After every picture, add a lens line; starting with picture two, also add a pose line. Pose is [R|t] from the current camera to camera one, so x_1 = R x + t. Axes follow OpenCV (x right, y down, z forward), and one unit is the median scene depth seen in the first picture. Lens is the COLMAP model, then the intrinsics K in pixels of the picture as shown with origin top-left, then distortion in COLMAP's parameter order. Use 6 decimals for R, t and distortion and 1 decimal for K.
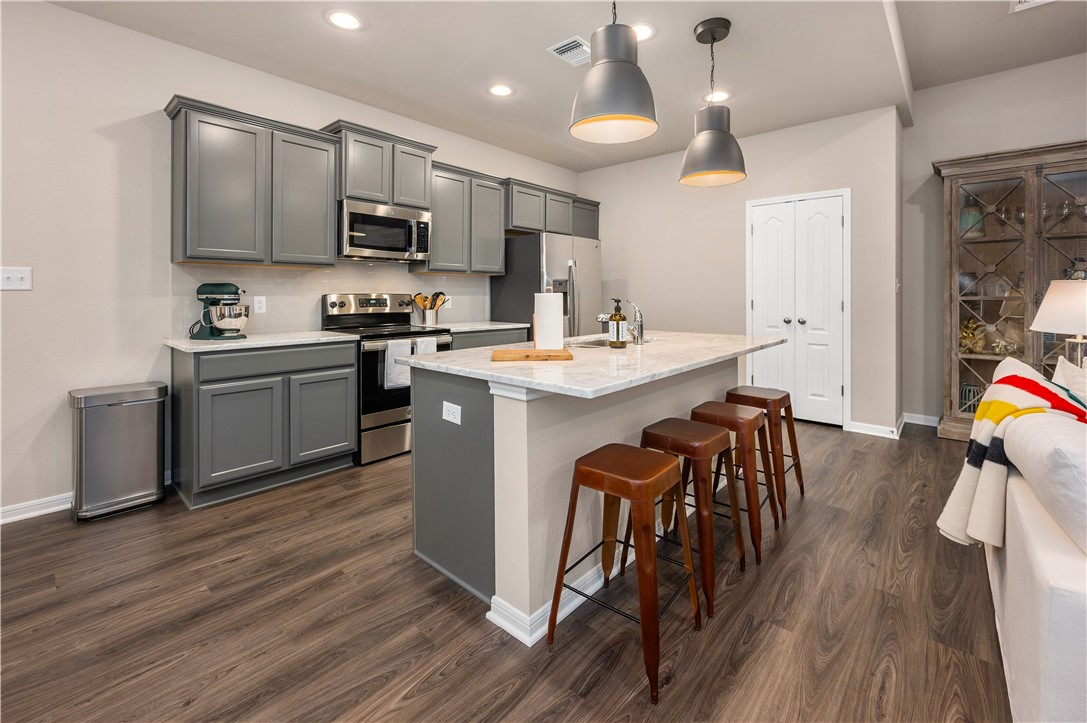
lens RADIAL K [[436.6, 0, 547.1], [0, 436.6, 359.0], [0, 0, 1]] dist [0.002537, -0.000535]
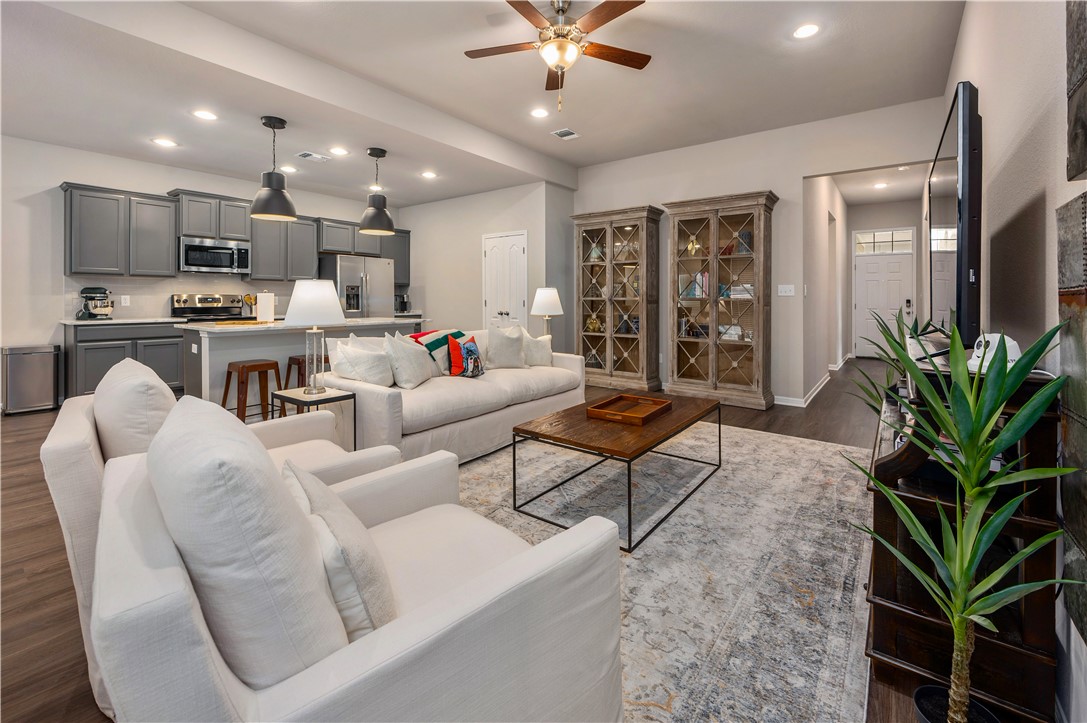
lens RADIAL K [[436.6, 0, 543.5], [0, 436.6, 363.0], [0, 0, 1]] dist [0.002537, -0.000535]
pose [[0.997706, -0.006974, 0.067333, 0.781297], [0.007182, 0.999970, -0.002848, 0.123286], [-0.067311, 0.003325, 0.997727, -0.728467]]
